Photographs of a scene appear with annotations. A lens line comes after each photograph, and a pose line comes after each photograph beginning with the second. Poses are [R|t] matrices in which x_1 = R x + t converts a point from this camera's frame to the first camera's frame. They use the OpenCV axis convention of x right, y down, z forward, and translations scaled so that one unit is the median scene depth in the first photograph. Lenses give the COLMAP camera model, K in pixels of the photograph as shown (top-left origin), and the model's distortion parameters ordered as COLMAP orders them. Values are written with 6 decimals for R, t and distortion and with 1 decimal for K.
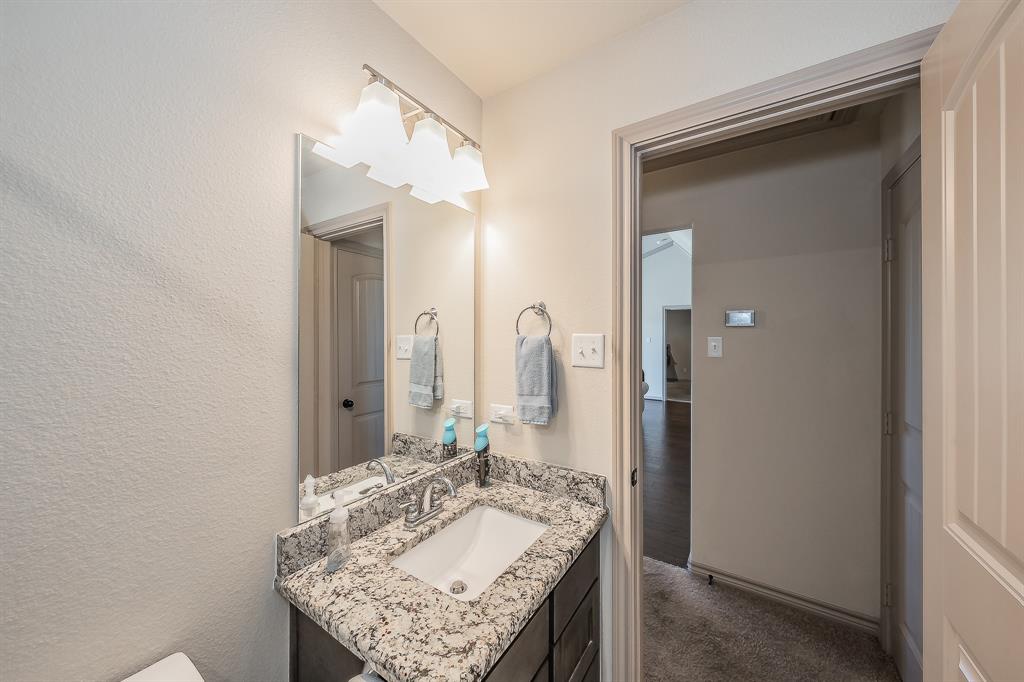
lens RADIAL K [[360.6, 0, 511.2], [0, 360.6, 336.1], [0, 0, 1]] dist [-0.000631, -0.000097]
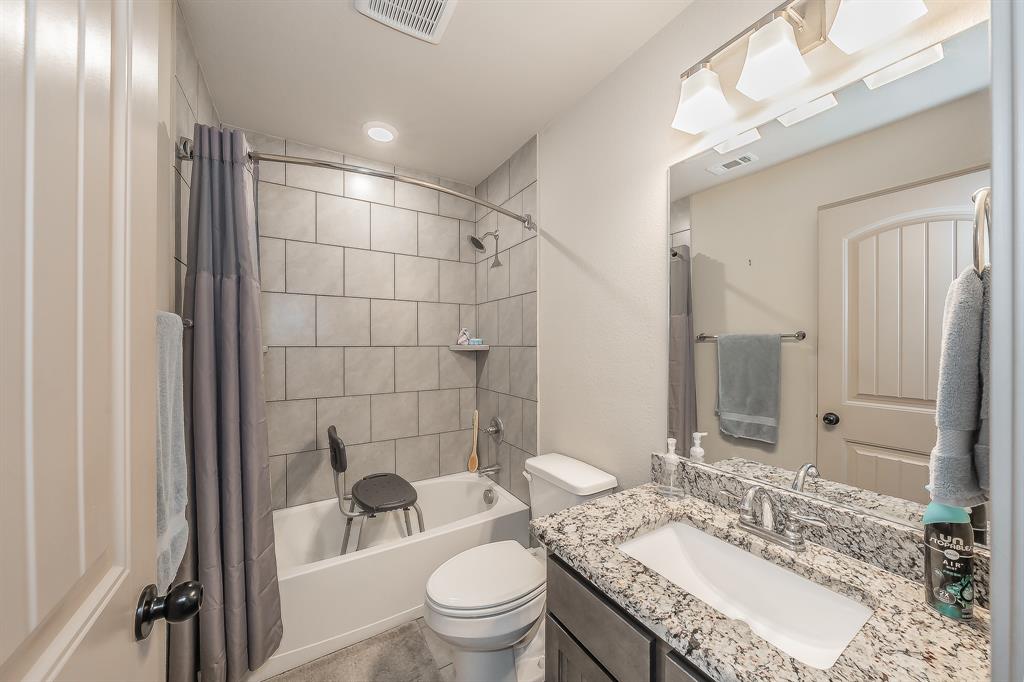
lens RADIAL K [[360.6, 0, 511.6], [0, 360.6, 344.5], [0, 0, 1]] dist [-0.000631, -0.000097]
pose [[-0.431841, -0.002264, -0.901947, 0.774726], [-0.001931, 0.999997, -0.001586, 0.094912], [0.901948, 0.001057, -0.431844, 0.910464]]
